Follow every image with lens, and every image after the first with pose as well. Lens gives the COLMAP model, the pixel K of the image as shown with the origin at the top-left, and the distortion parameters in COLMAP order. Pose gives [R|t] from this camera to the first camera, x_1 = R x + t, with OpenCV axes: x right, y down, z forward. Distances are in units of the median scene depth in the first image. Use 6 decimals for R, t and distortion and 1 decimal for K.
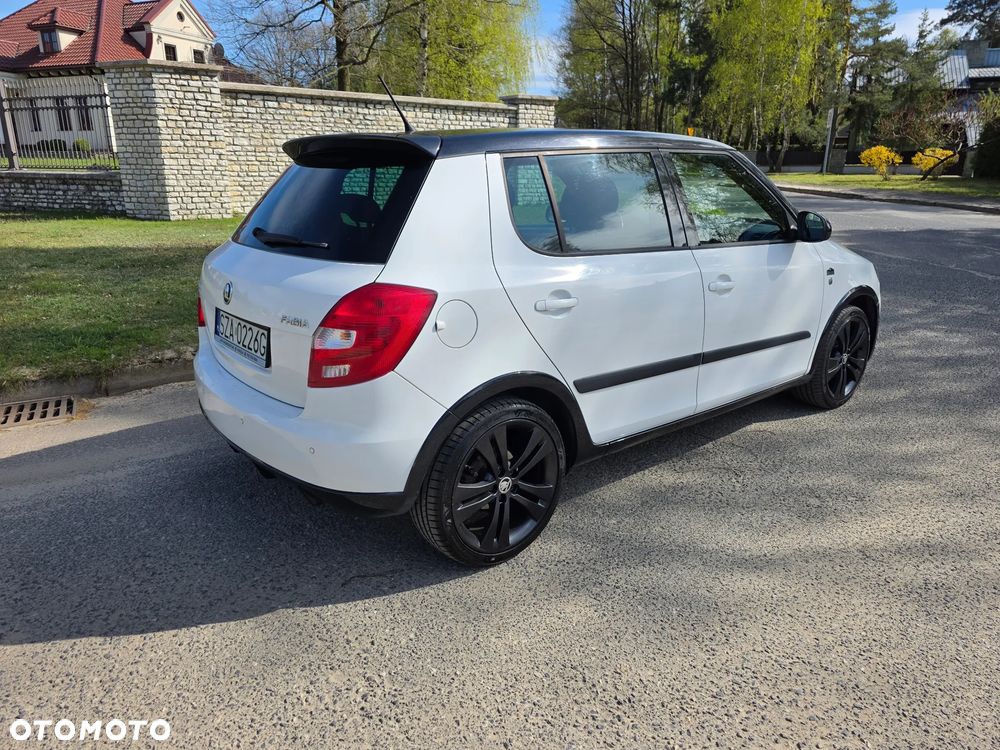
lens RADIAL K [[679.4, 0, 505.9], [0, 679.4, 369.9], [0, 0, 1]] dist [0.046613, -0.036401]
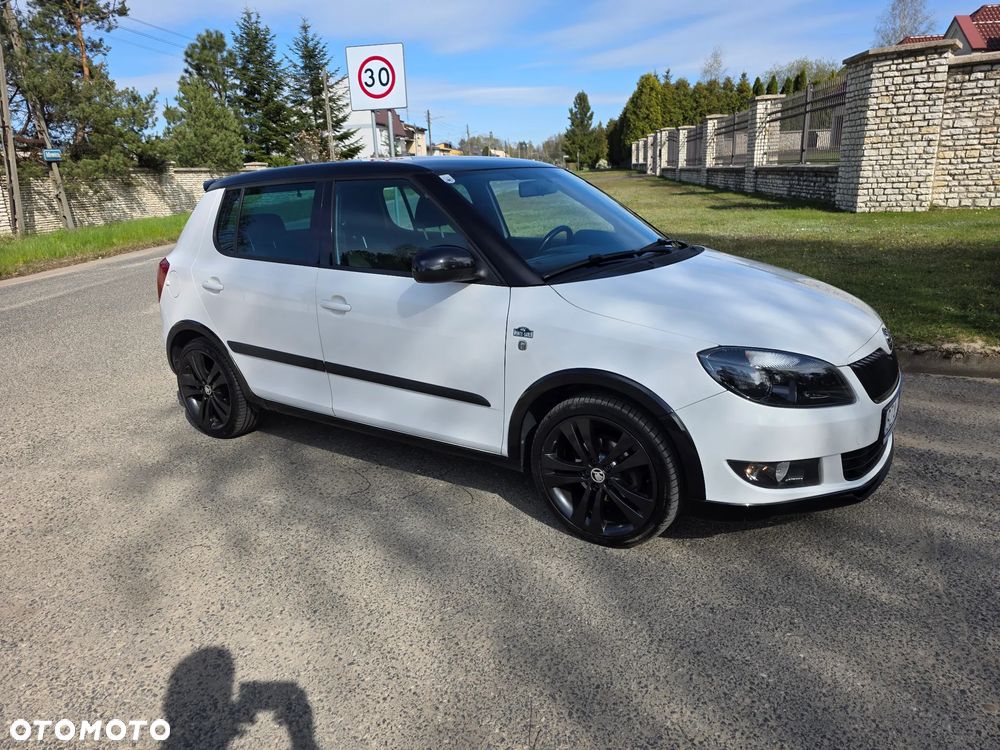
lens RADIAL K [[679.0, 0, 499.9], [0, 679.0, 385.5], [0, 0, 1]] dist [0.053678, -0.043467]
pose [[0.275635, 0.270784, -0.922335, 0.349684], [-0.226028, 0.950859, 0.211610, -0.071729], [0.934311, 0.150147, 0.323295, 0.226996]]
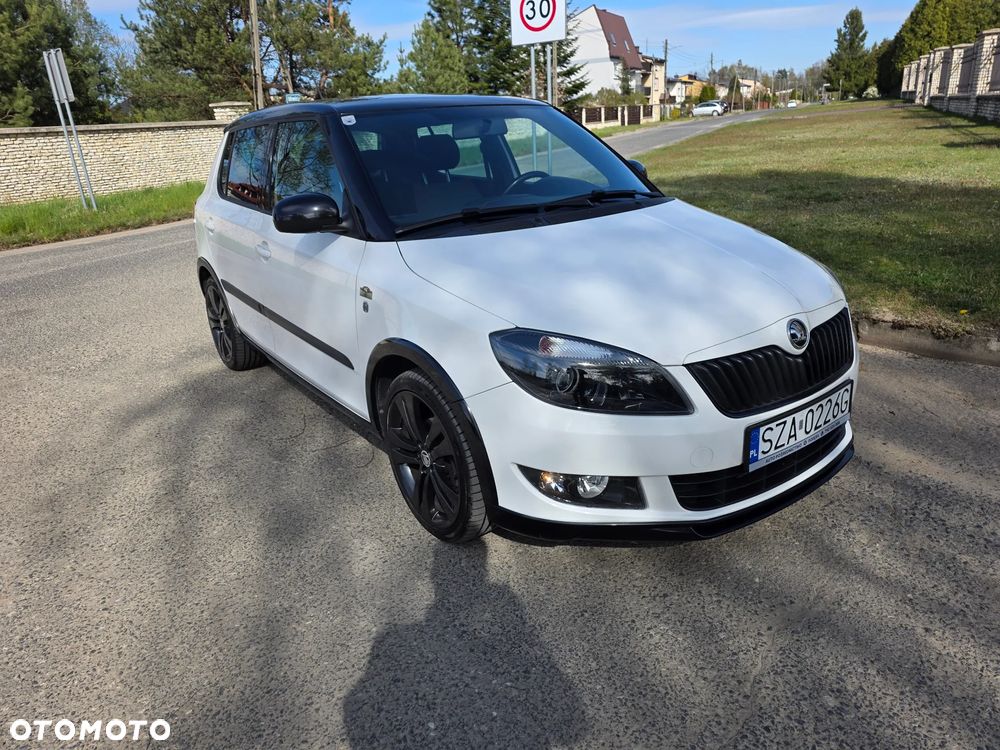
lens RADIAL K [[679.4, 0, 505.9], [0, 679.4, 369.9], [0, 0, 1]] dist [0.046613, -0.036401]
pose [[-0.049660, 0.340337, -0.938991, 0.338206], [-0.225141, 0.912139, 0.342511, -0.100586], [0.973060, 0.228414, 0.031327, 0.342005]]
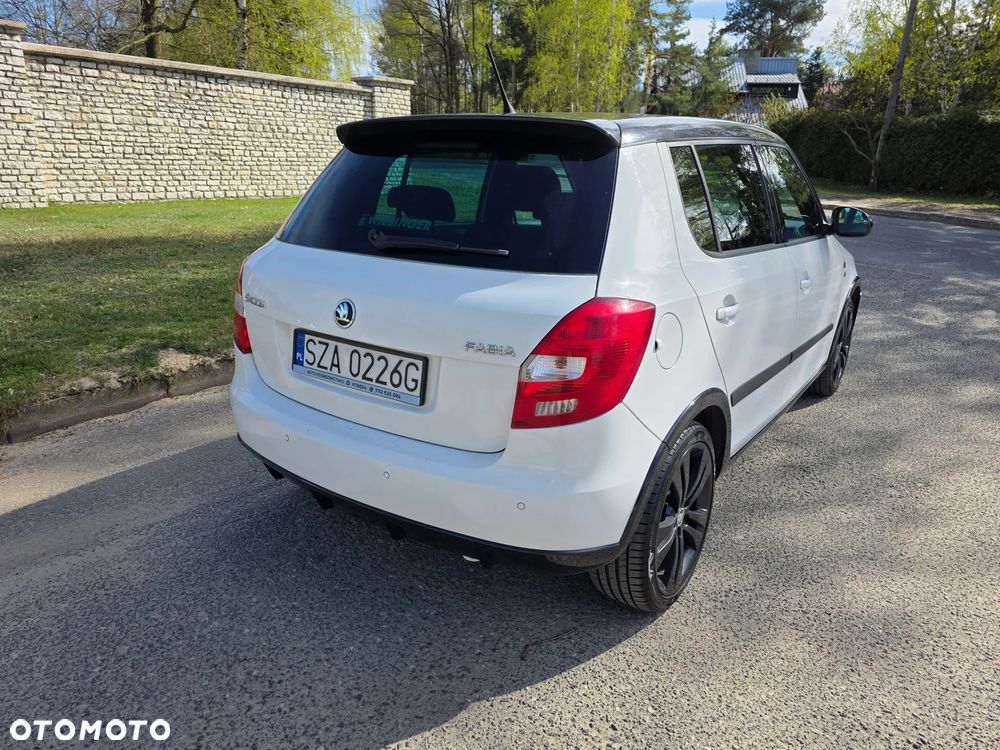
lens RADIAL K [[682.1, 0, 511.9], [0, 682.1, 373.1], [0, 0, 1]] dist [0.037384, -0.024208]
pose [[0.963755, -0.061725, 0.259550, -0.087784], [0.056600, 0.998027, 0.027181, -0.011125], [-0.260716, -0.011505, 0.965347, 0.039032]]
